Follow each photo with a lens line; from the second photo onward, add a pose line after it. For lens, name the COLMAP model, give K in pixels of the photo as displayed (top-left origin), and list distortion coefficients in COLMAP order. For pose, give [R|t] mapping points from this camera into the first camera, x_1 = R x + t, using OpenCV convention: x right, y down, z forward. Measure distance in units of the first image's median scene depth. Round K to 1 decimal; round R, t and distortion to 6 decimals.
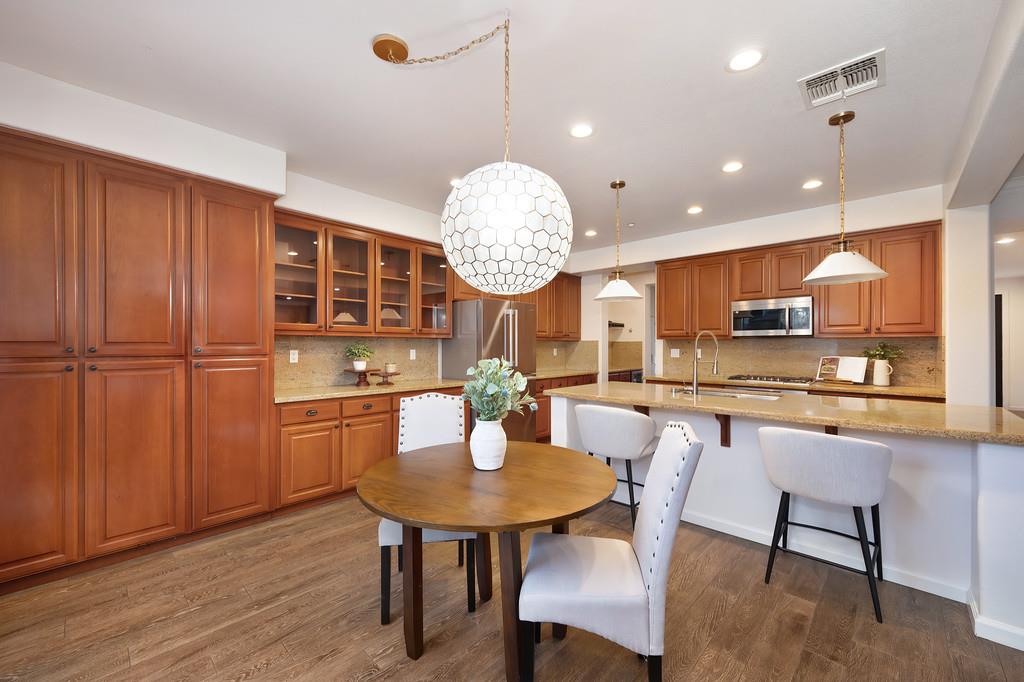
lens RADIAL K [[404.0, 0, 512.4], [0, 404.0, 346.1], [0, 0, 1]] dist [-0.001289, -0.000315]
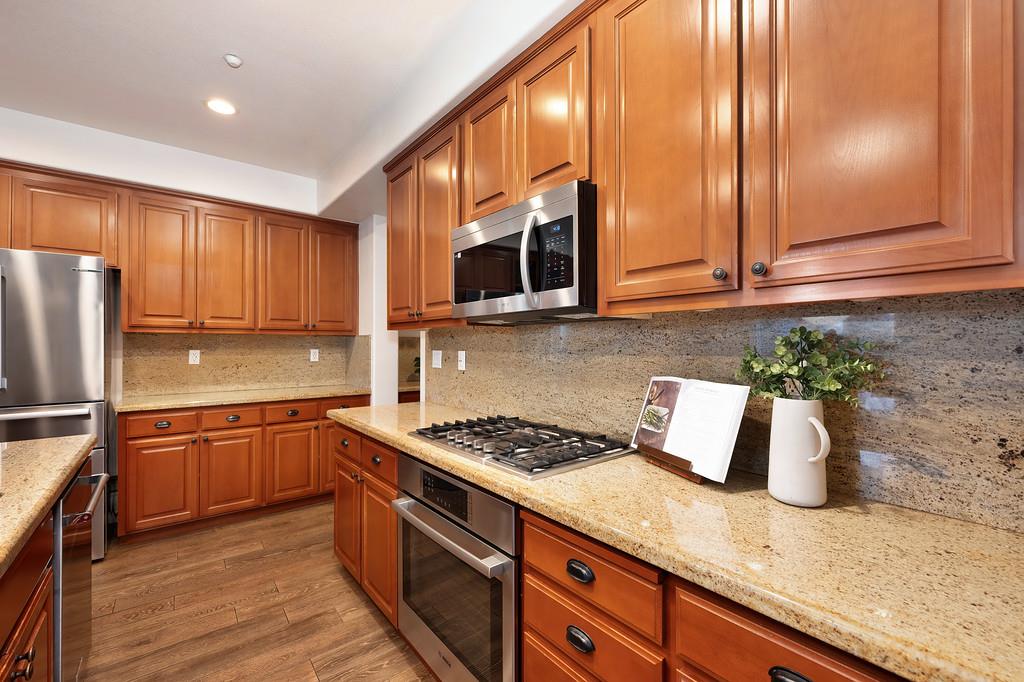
lens RADIAL K [[426.0, 0, 512.2], [0, 426.0, 345.2], [0, 0, 1]] dist [0.000875, -0.001127]
pose [[0.990542, -0.001817, -0.137196, 0.777148], [0.001835, 0.999998, 0.000002, 0.000782], [0.137196, -0.000254, 0.990544, 0.714462]]
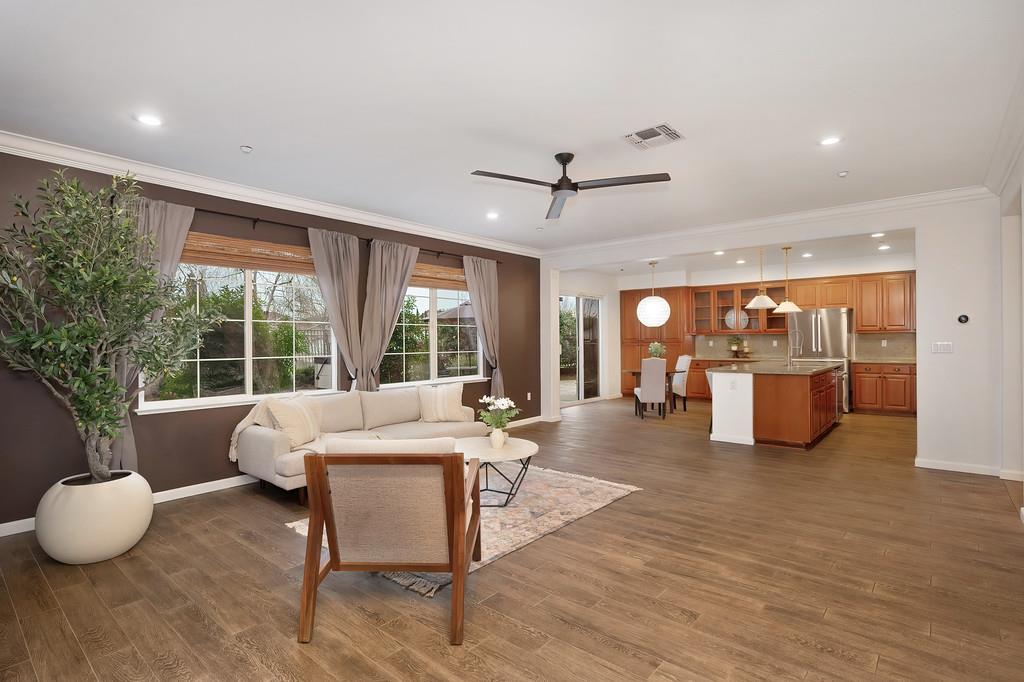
lens RADIAL K [[506.2, 0, 514.9], [0, 506.2, 337.3], [0, 0, 1]] dist [0.007028, 0.001124]
pose [[0.063921, -0.008497, -0.997919, 2.188890], [0.006699, 0.999945, -0.008085, 0.005535], [0.997932, -0.006169, 0.063975, -0.315944]]
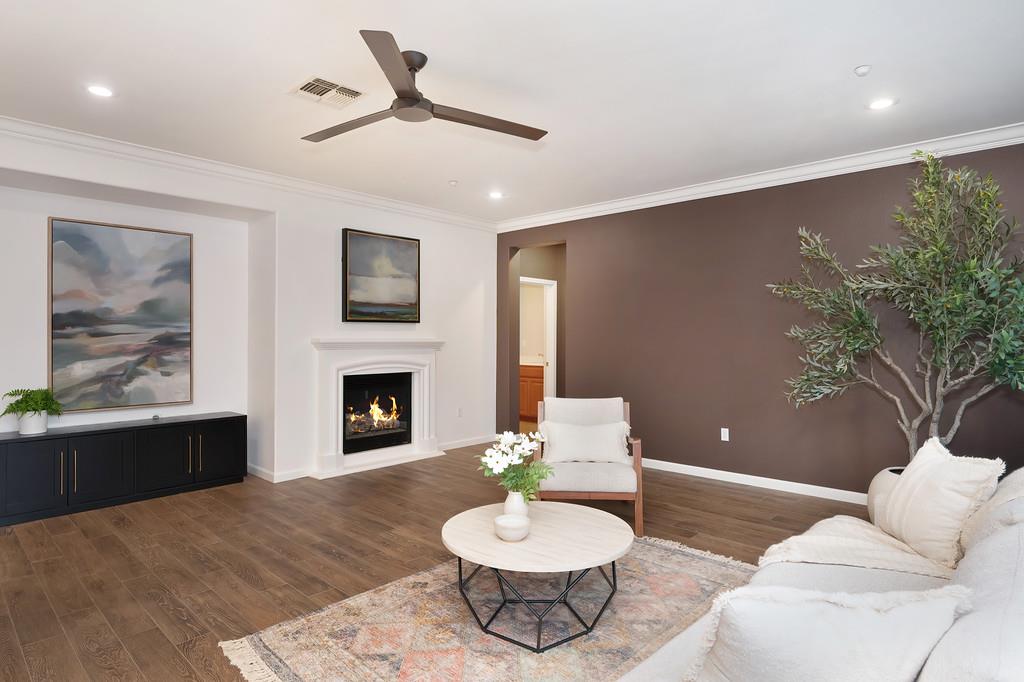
lens RADIAL K [[563.6, 0, 508.4], [0, 563.6, 334.7], [0, 0, 1]] dist [-0.003247, 0.000505]
pose [[-0.004424, 0.002253, 0.999988, 0.480583], [-0.000944, 0.999997, -0.002257, 0.001092], [-0.999990, -0.000954, -0.004421, -0.274504]]
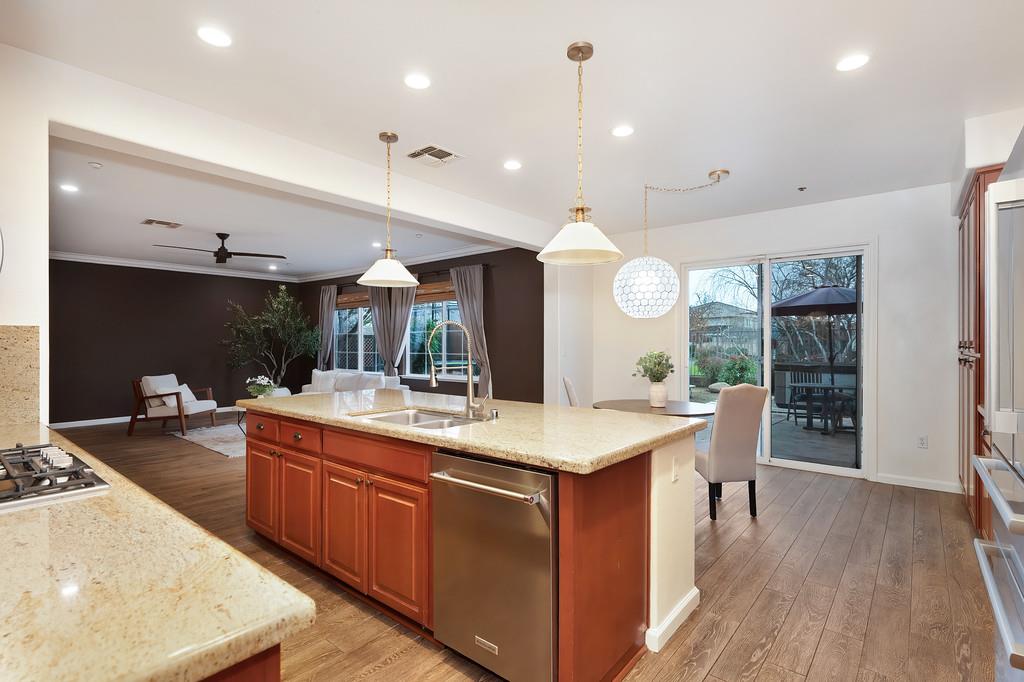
lens RADIAL K [[484.5, 0, 514.2], [0, 484.5, 341.3], [0, 0, 1]] dist [-0.004661, 0.000542]
pose [[-0.997974, -0.000990, -0.063615, 0.350750], [-0.000666, 0.999987, -0.005128, 0.000922], [0.063619, -0.005075, -0.997961, 1.491560]]
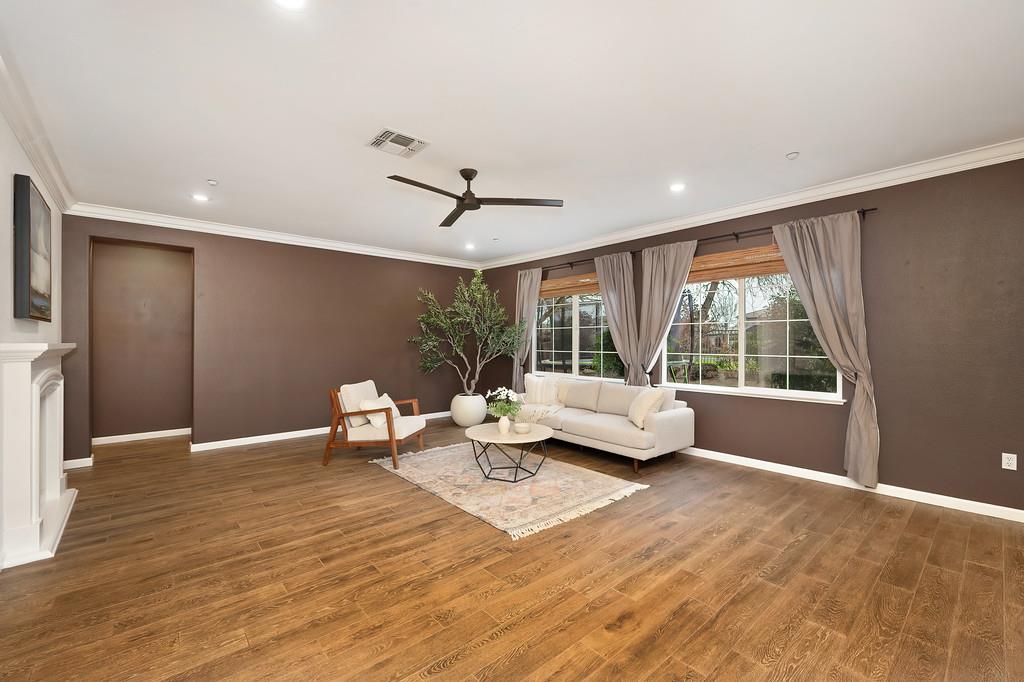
lens RADIAL K [[426.0, 0, 512.2], [0, 426.0, 338.3], [0, 0, 1]] dist [0.000875, -0.001127]
pose [[-0.995577, -0.001248, 0.093943, 1.026357], [-0.001907, 0.999974, -0.006927, 0.003348], [-0.093932, -0.007075, -0.995553, 0.740303]]
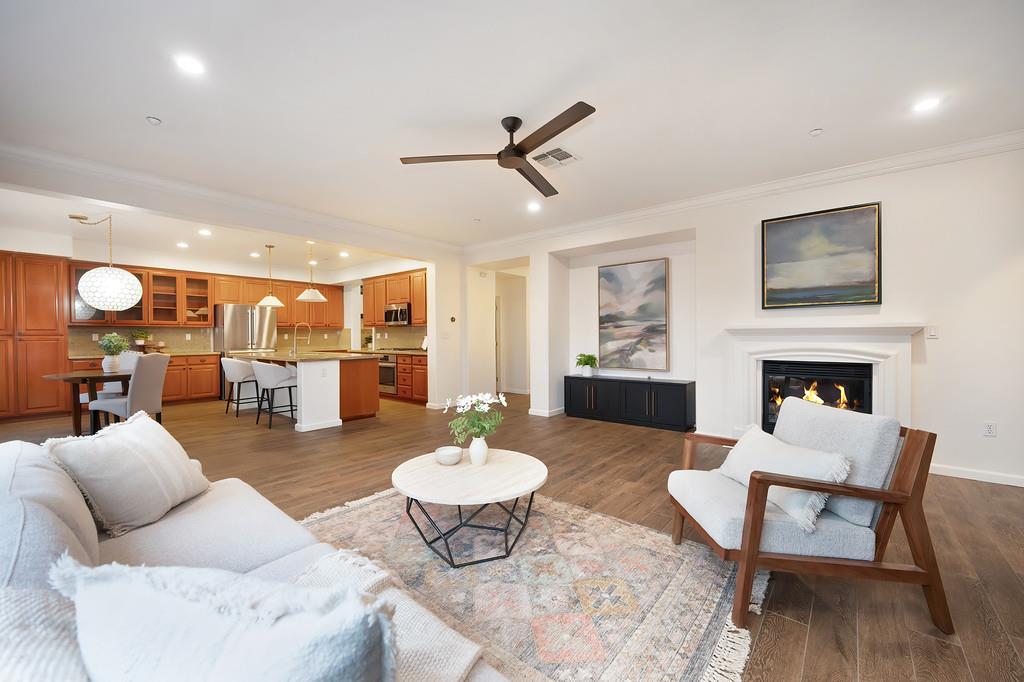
lens RADIAL K [[404.0, 0, 511.3], [0, 404.0, 341.5], [0, 0, 1]] dist [-0.001289, -0.000315]
pose [[0.998017, -0.007301, 0.062516, 1.154257], [0.006630, 0.999918, 0.010922, 0.034670], [-0.062590, -0.010486, 0.997984, -0.890876]]
